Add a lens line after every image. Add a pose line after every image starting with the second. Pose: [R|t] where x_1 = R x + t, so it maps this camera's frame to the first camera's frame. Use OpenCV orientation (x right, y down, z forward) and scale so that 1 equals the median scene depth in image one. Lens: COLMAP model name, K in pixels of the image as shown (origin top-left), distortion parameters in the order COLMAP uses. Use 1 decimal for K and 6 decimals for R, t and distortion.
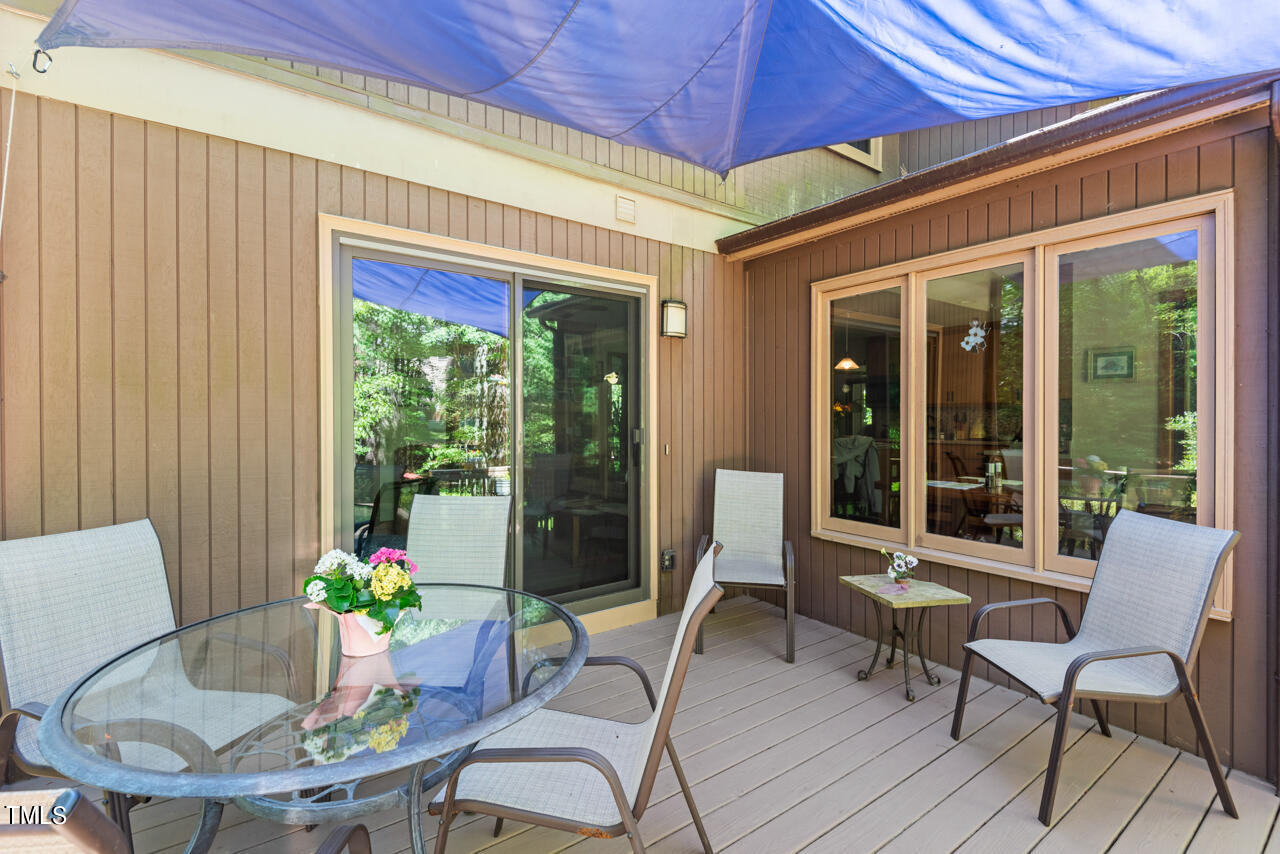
lens RADIAL K [[581.3, 0, 641.3], [0, 581.3, 420.0], [0, 0, 1]] dist [0.033177, -0.023102]
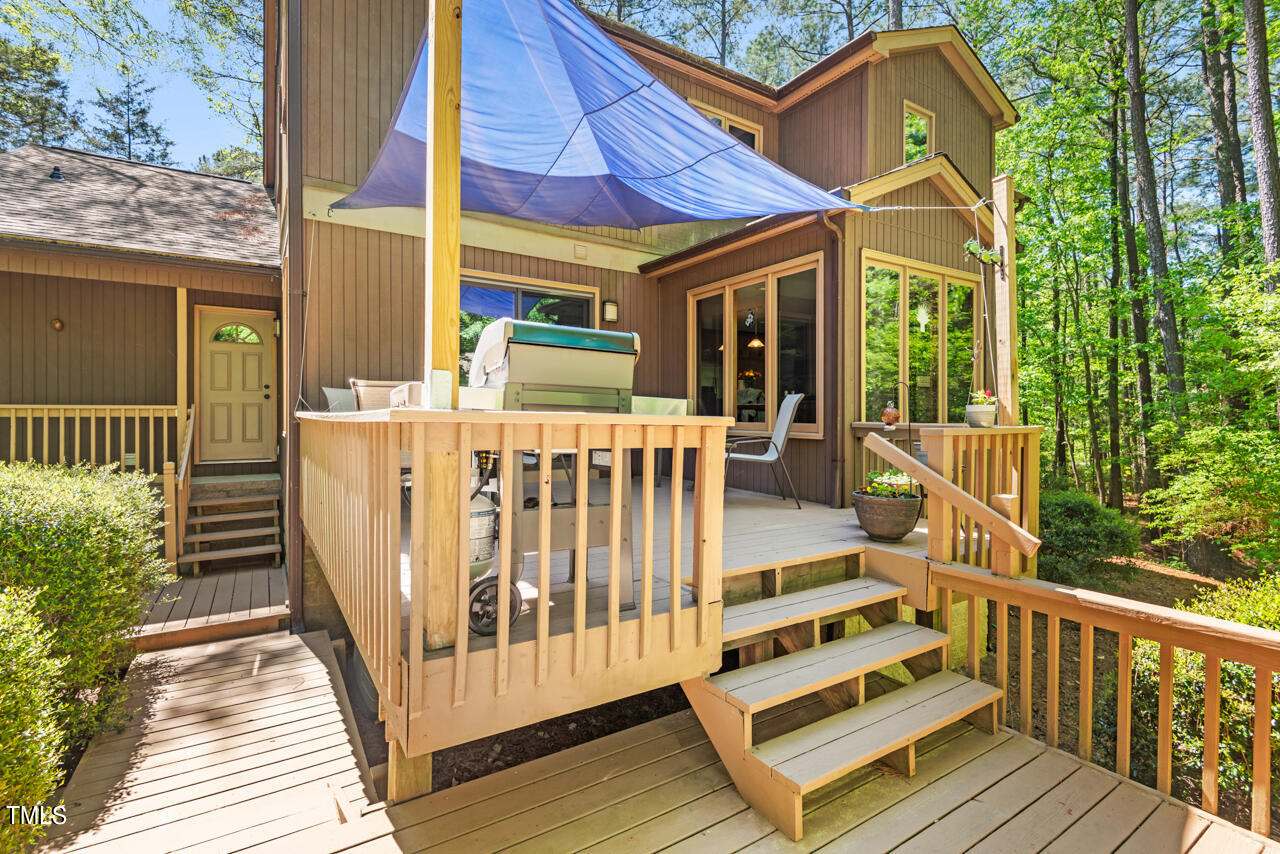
lens RADIAL K [[581.3, 0, 641.3], [0, 581.3, 420.0], [0, 0, 1]] dist [0.033177, -0.023102]
pose [[0.997519, 0.004883, -0.070222, 0.283106], [-0.004964, 0.999987, -0.000987, 0.159498], [0.070217, 0.001333, 0.997531, -0.769690]]
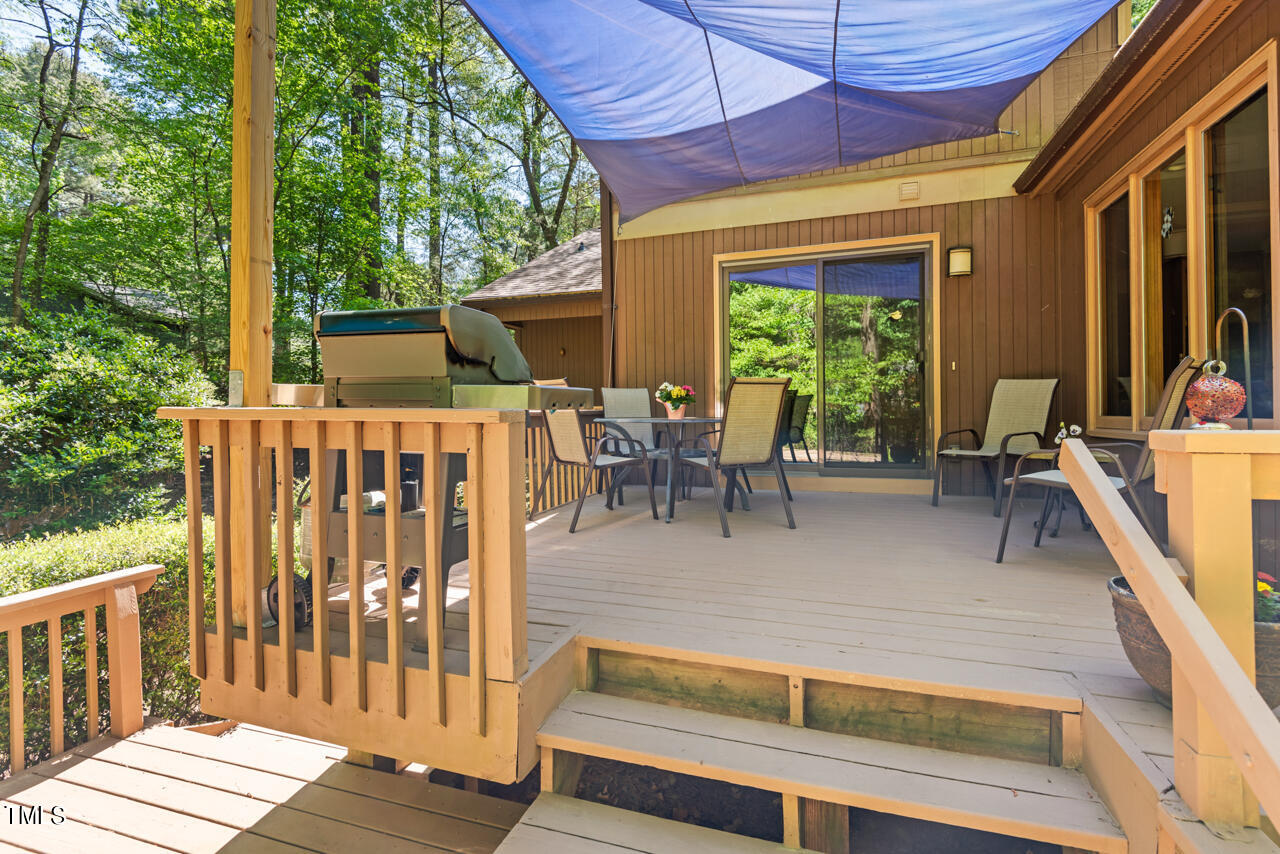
lens RADIAL K [[581.3, 0, 641.3], [0, 581.3, 420.0], [0, 0, 1]] dist [0.033177, -0.023102]
pose [[0.579235, -0.000123, -0.815160, 0.714541], [0.007989, 0.999953, 0.005525, 0.160935], [0.815121, -0.009713, 0.579209, -0.307706]]
